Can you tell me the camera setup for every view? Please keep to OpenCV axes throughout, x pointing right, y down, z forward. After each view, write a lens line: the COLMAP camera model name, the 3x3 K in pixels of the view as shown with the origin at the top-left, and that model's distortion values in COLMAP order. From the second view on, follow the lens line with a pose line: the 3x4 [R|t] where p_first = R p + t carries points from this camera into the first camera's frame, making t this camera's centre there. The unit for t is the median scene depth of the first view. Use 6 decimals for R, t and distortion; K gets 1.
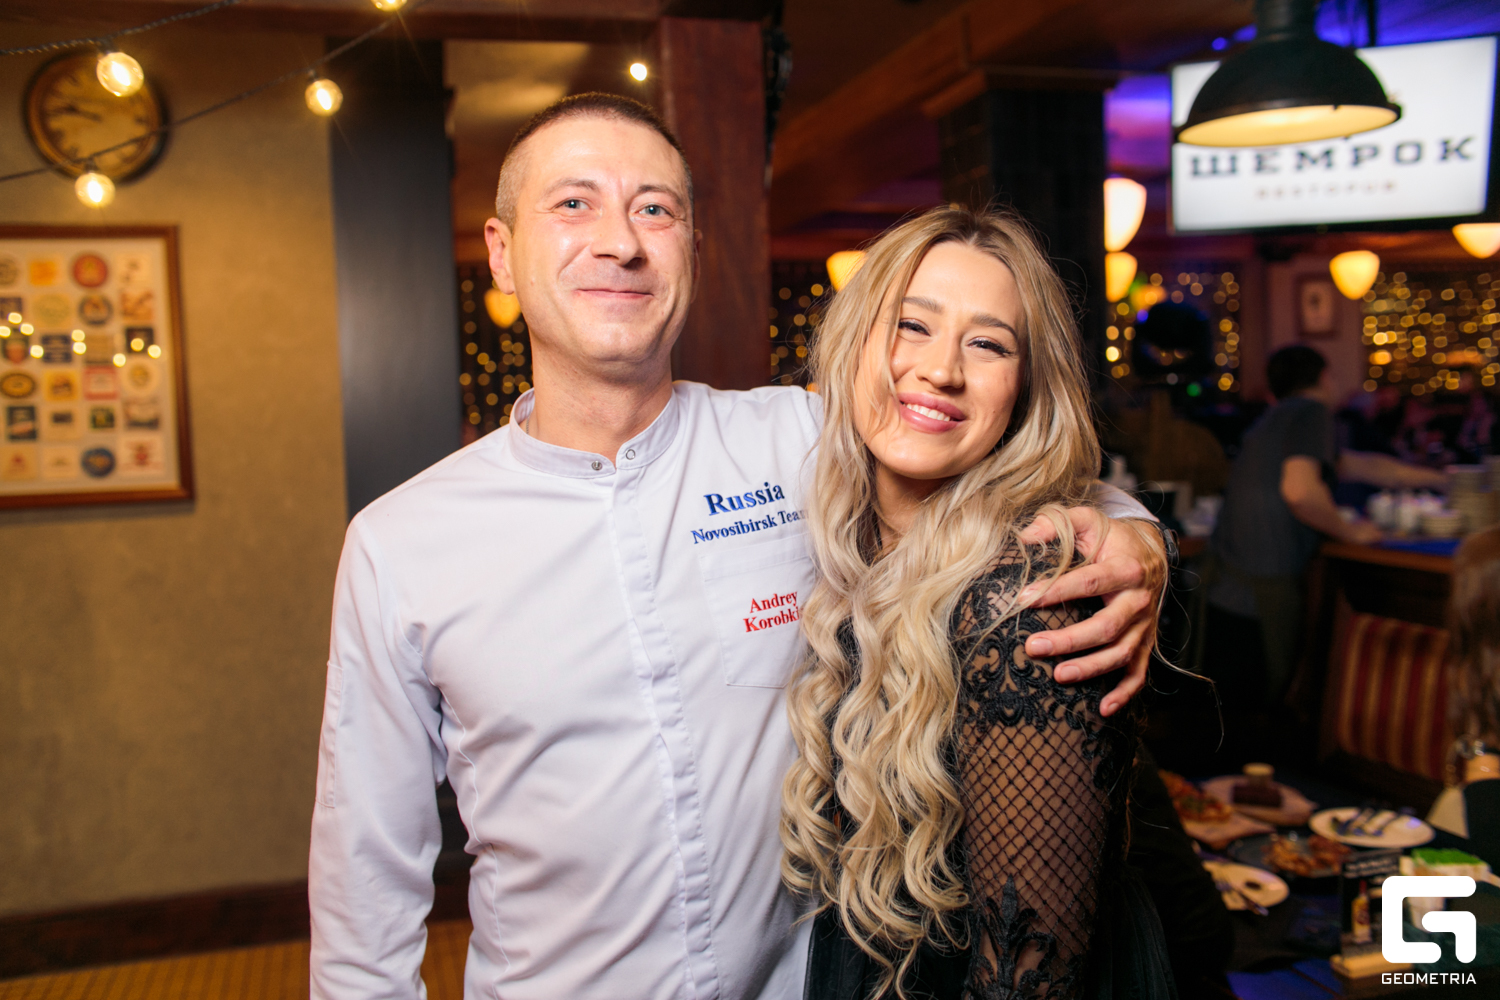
lens RADIAL K [[1358.8, 0, 750.0], [0, 1358.8, 500.0], [0, 0, 1]] dist [-0.077851, 0.131397]
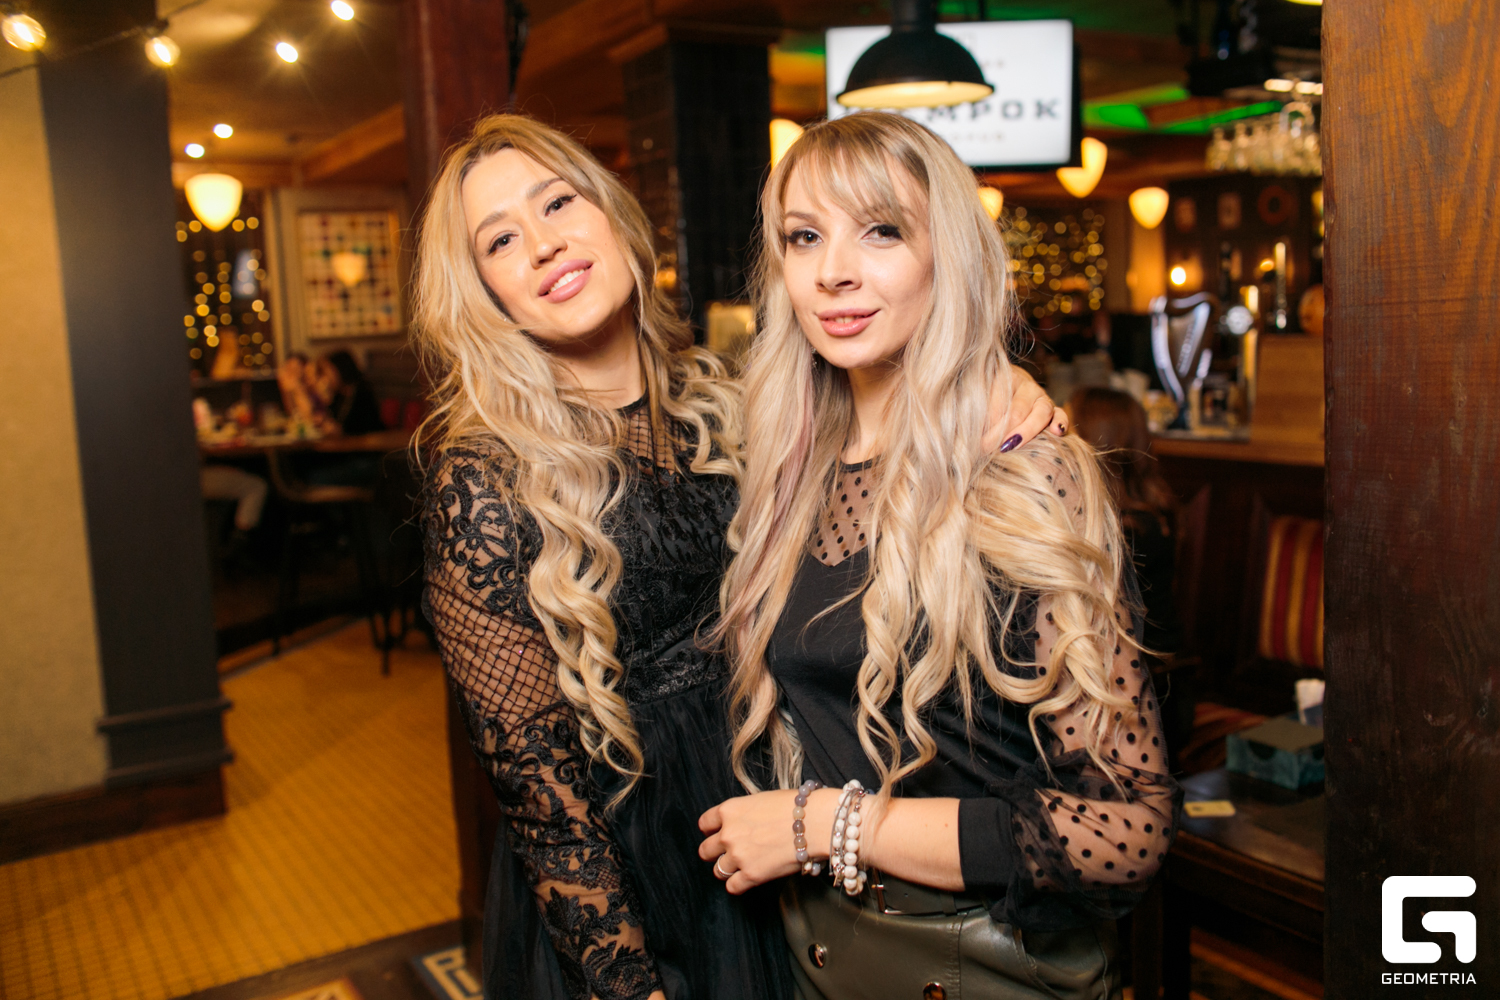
lens RADIAL K [[1407.3, 0, 804.0], [0, 1407.3, 499.4], [0, 0, 1]] dist [-0.103308, 0.206529]
pose [[0.958593, -0.046521, 0.280954, -0.064791], [0.034732, 0.998300, 0.046798, 0.029355], [-0.282654, -0.035103, 0.958579, -0.174778]]
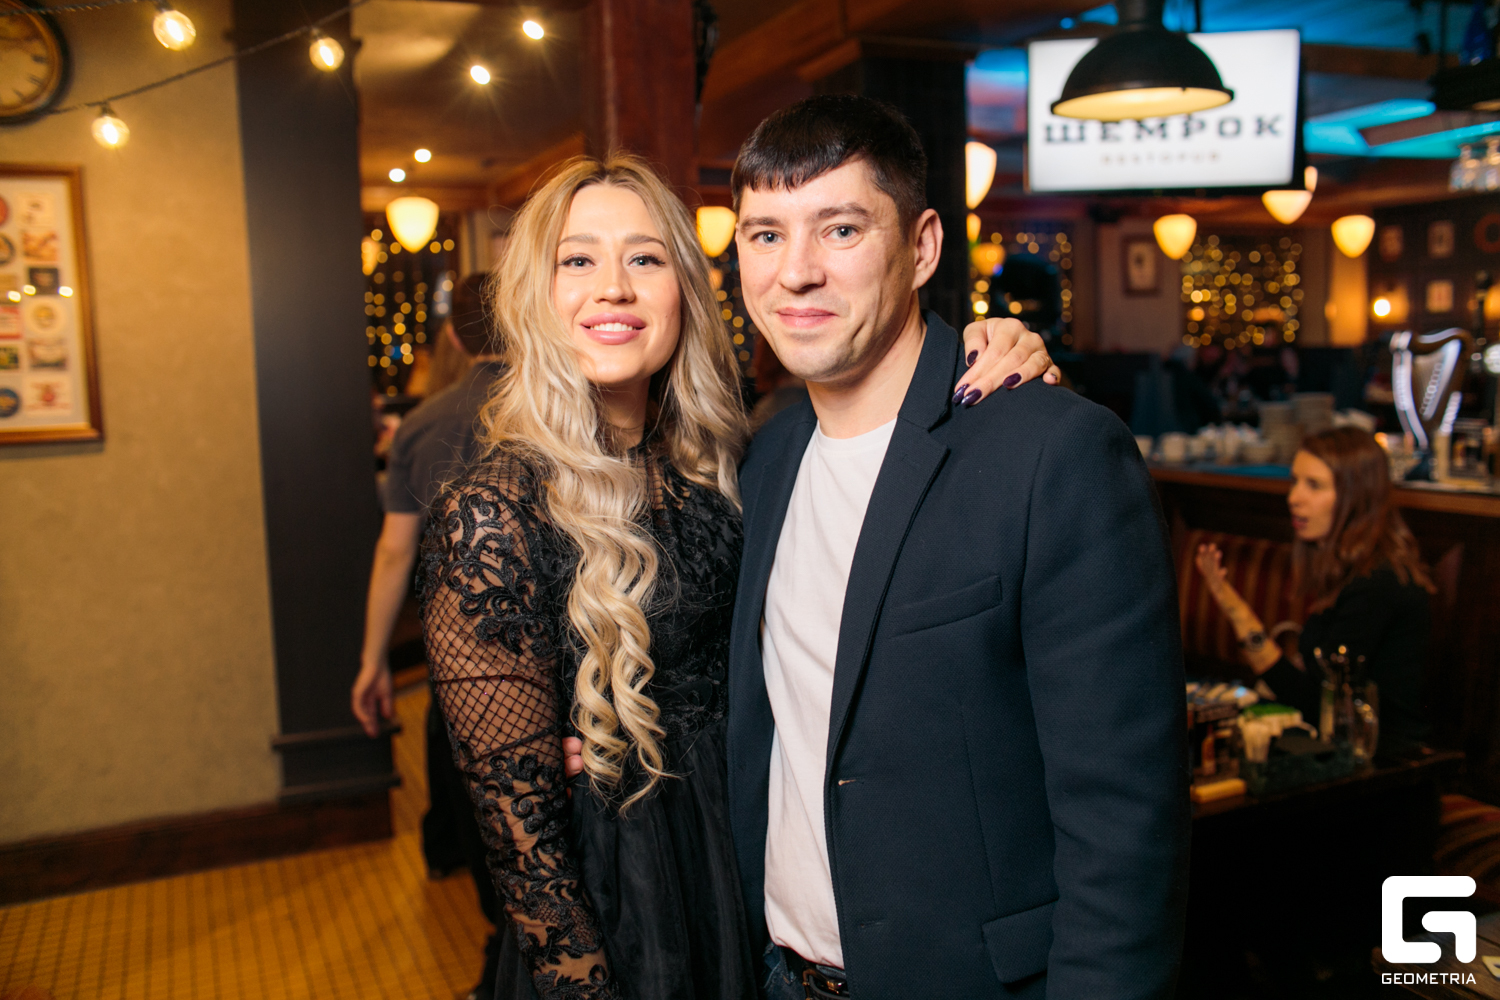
lens RADIAL K [[1365.9, 0, 793.1], [0, 1365.9, 495.4], [0, 0, 1]] dist [-0.083857, 0.139305]
pose [[0.988035, -0.013629, 0.153630, -0.053847], [0.009596, 0.999590, 0.026962, 0.018235], [-0.153934, -0.025166, 0.987761, -0.079823]]
